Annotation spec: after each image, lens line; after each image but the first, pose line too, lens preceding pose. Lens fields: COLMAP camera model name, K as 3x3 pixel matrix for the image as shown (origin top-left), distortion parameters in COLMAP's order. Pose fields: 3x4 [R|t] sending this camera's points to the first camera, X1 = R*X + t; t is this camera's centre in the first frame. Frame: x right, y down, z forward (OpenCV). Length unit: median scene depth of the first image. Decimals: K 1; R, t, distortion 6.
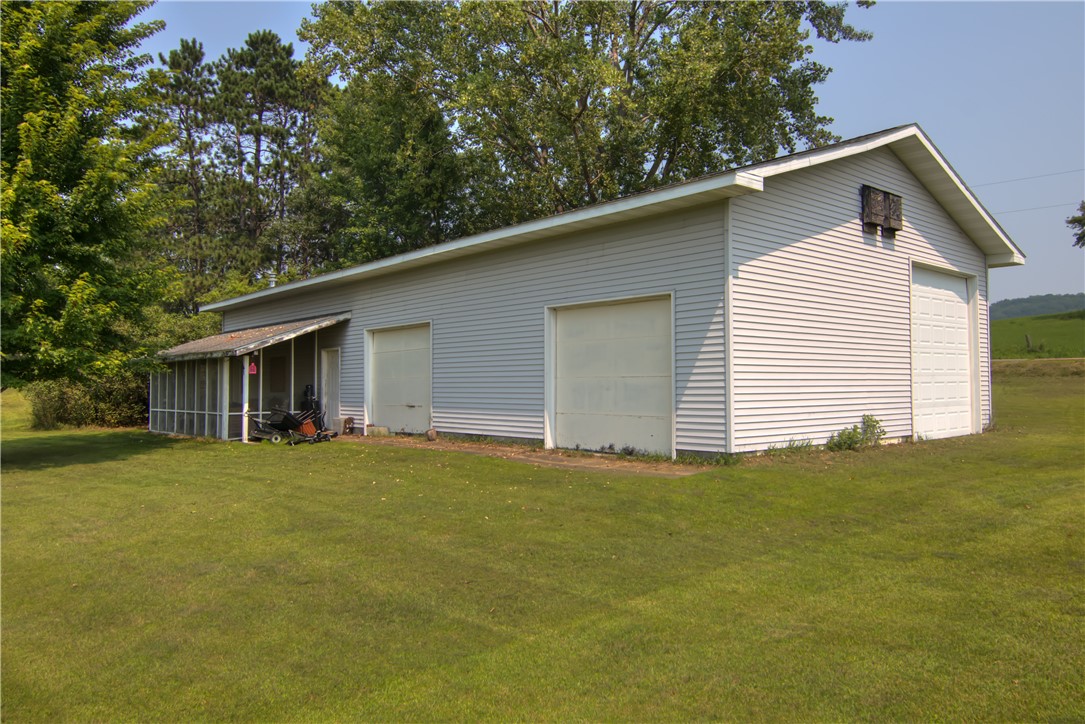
lens RADIAL K [[779.9, 0, 542.2], [0, 779.9, 361.4], [0, 0, 1]] dist [0.004421, -0.000022]
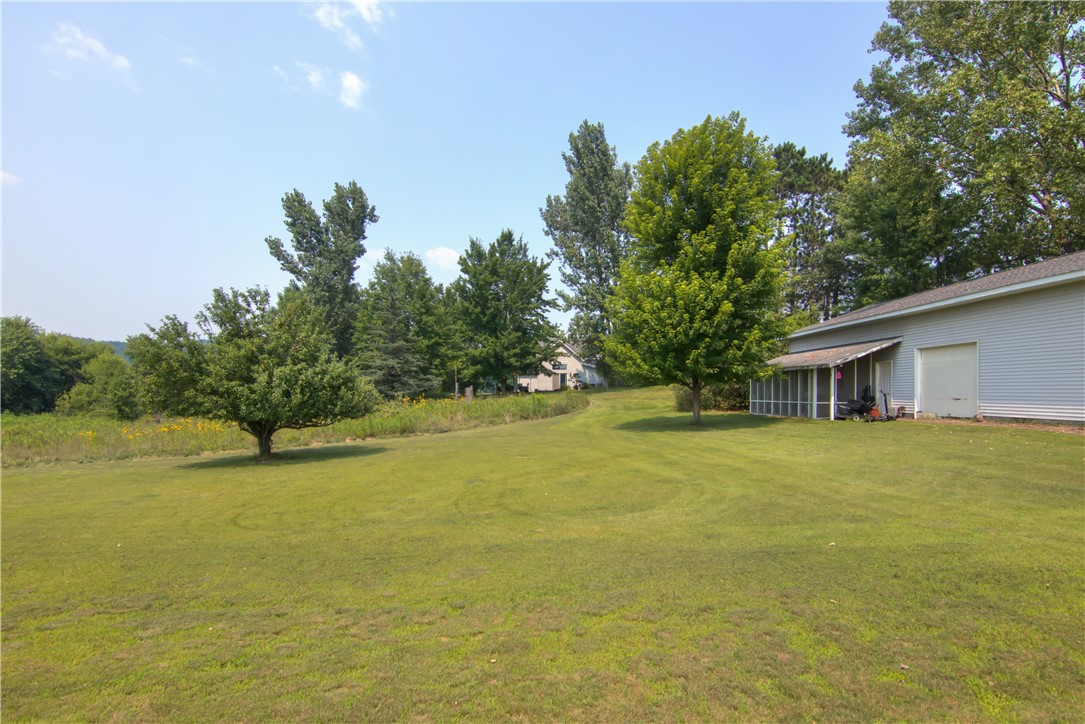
lens RADIAL K [[576.1, 0, 549.7], [0, 576.1, 396.6], [0, 0, 1]] dist [-0.017899, -0.001405]
pose [[0.787948, 0.007699, -0.615693, -0.102825], [0.019164, 0.999131, 0.037019, -0.002230], [0.615443, -0.040968, 0.787116, -0.307890]]
